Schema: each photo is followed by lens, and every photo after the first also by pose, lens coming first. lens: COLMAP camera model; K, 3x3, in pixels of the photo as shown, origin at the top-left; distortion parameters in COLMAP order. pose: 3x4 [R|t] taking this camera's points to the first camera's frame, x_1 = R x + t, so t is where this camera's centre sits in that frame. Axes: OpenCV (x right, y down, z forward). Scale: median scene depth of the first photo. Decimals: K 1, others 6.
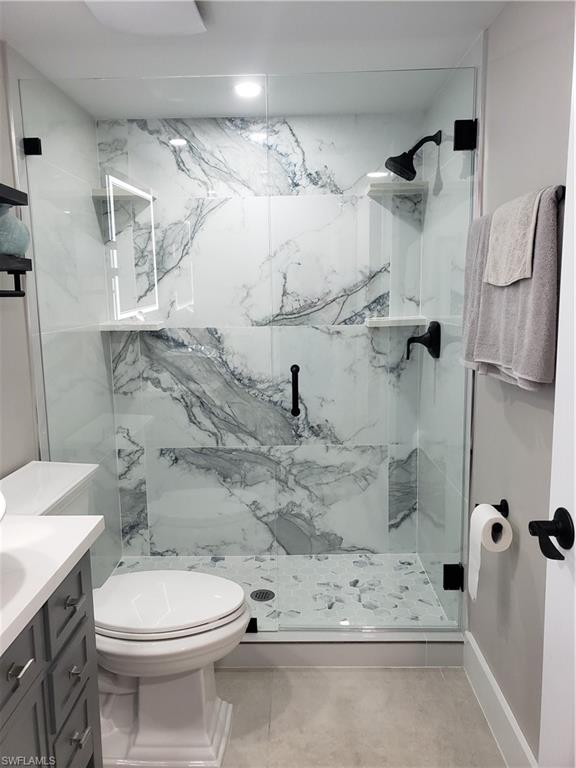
lens RADIAL K [[586.0, 0, 284.5], [0, 586.0, 382.9], [0, 0, 1]] dist [0.000157, 0.008092]
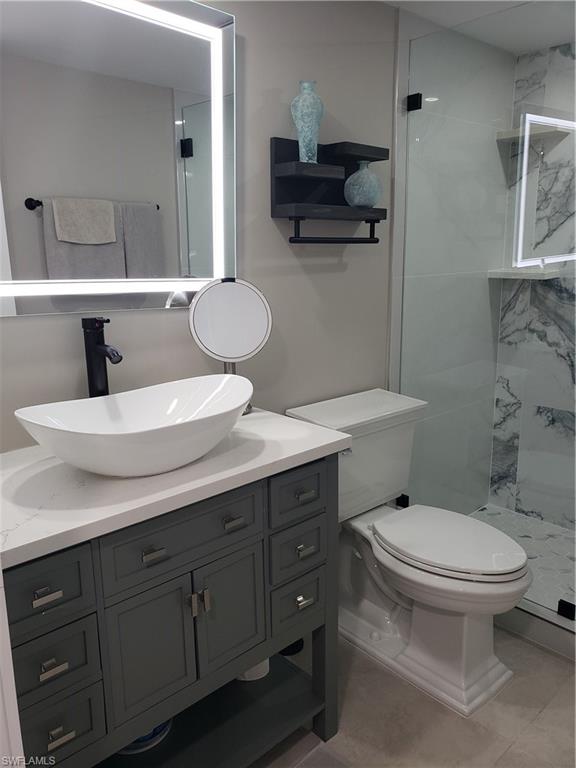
lens RADIAL K [[586.0, 0, 284.5], [0, 586.0, 382.9], [0, 0, 1]] dist [0.000157, 0.008092]
pose [[0.693905, 0.166722, -0.700500, 0.164950], [-0.104745, 0.985850, 0.130878, -0.005816], [0.712408, -0.017443, 0.701549, 0.041255]]
